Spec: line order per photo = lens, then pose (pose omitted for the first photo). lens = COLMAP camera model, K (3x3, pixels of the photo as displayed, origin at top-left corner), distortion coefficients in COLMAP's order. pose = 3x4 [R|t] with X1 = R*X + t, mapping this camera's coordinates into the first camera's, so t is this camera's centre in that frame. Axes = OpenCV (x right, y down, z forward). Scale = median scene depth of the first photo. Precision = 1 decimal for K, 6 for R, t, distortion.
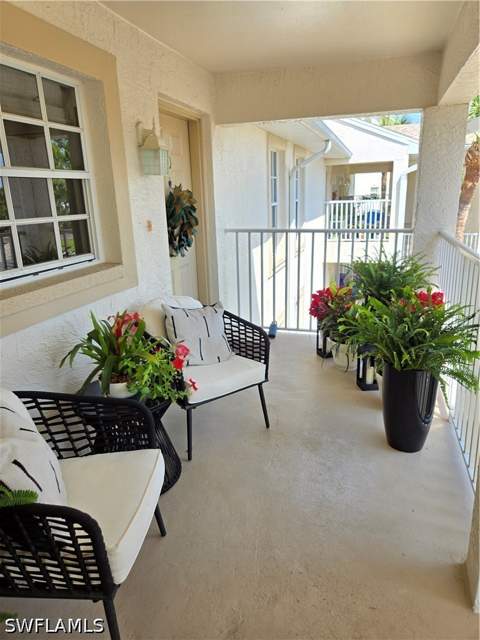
lens RADIAL K [[430.3, 0, 240.0], [0, 430.3, 320.0], [0, 0, 1]] dist [0.027425, -0.001757]
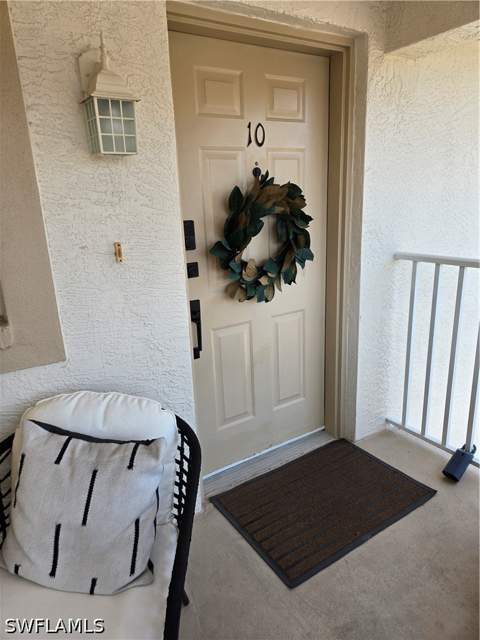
lens RADIAL K [[430.3, 0, 240.0], [0, 430.3, 320.0], [0, 0, 1]] dist [0.027425, -0.001757]
pose [[0.760073, 0.175543, -0.625679, 0.197210], [-0.169213, 0.983072, 0.070256, -0.152466], [0.627420, 0.052473, 0.776911, 0.523304]]
